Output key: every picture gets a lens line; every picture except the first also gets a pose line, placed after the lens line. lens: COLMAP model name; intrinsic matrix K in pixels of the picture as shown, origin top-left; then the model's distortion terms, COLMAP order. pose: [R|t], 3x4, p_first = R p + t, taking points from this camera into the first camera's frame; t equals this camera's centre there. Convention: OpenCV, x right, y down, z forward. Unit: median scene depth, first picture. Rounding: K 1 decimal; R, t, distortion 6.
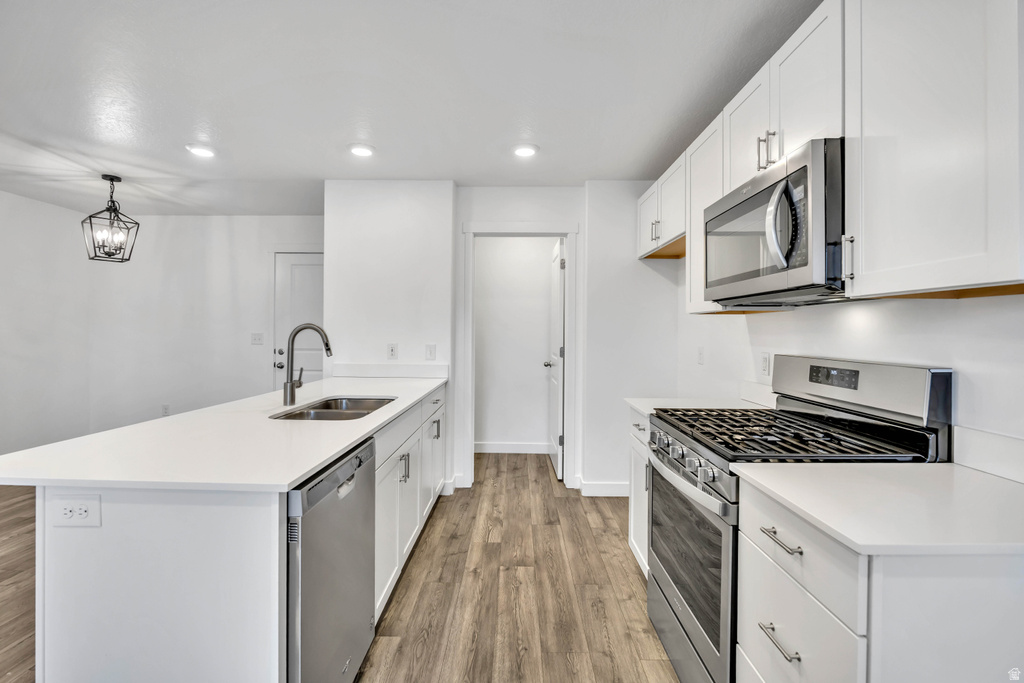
lens RADIAL K [[447.6, 0, 512.5], [0, 447.6, 329.7], [0, 0, 1]] dist [-0.015483, 0.000678]
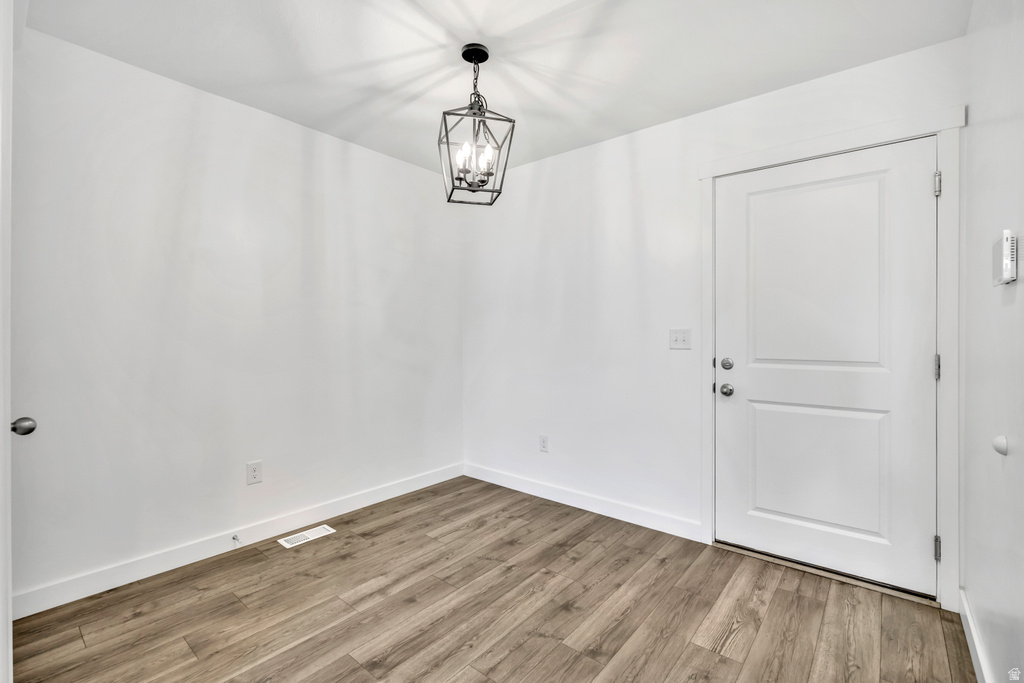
lens RADIAL K [[447.6, 0, 510.8], [0, 447.6, 332.4], [0, 0, 1]] dist [-0.015483, 0.000678]
pose [[0.770955, -0.014087, -0.636734, -0.794714], [0.014756, 0.999882, -0.004255, 0.023045], [0.636719, -0.006115, 0.771072, 0.907503]]
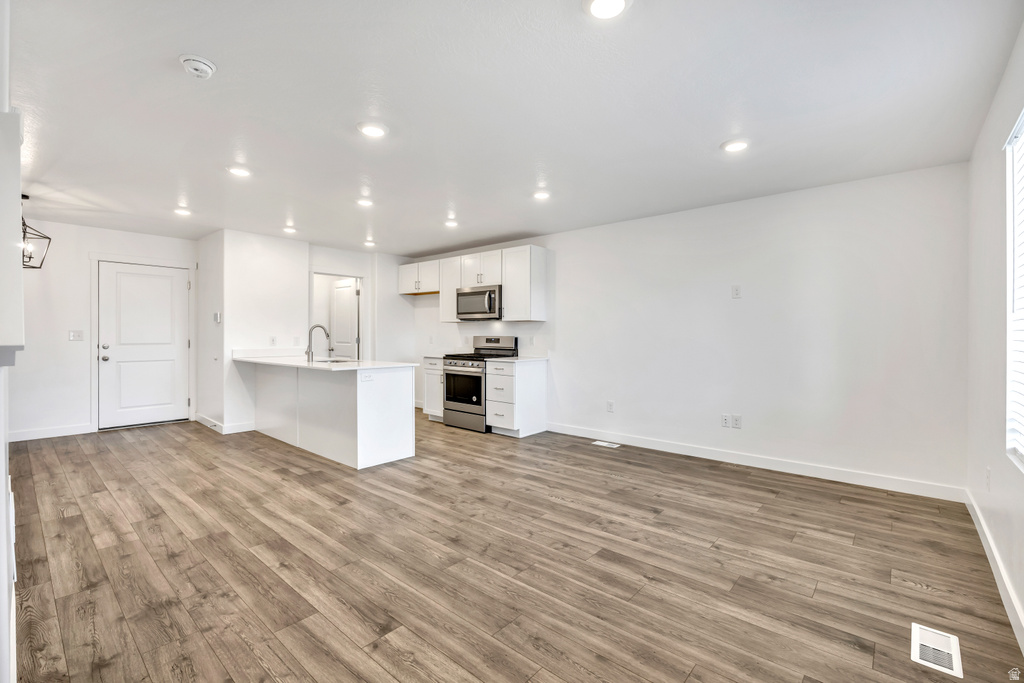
lens RADIAL K [[447.6, 0, 516.0], [0, 447.6, 341.7], [0, 0, 1]] dist [-0.015483, 0.000678]
pose [[0.643968, -0.021401, 0.764753, -1.481523], [-0.003123, 0.999527, 0.030602, -0.002204], [-0.765046, -0.022095, 0.643596, -1.146481]]
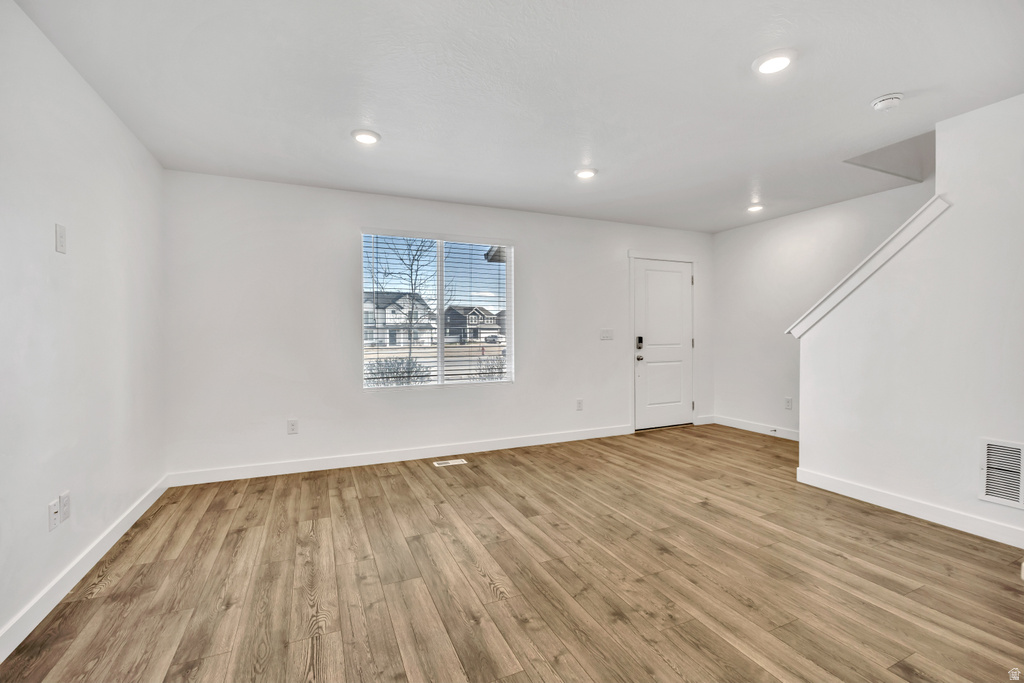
lens RADIAL K [[447.6, 0, 513.0], [0, 447.6, 347.2], [0, 0, 1]] dist [-0.015483, 0.000678]
pose [[-0.908522, 0.005321, -0.417802, 0.089589], [-0.001494, 0.999871, 0.015982, 0.045242], [0.417834, 0.015144, -0.908397, 0.547671]]
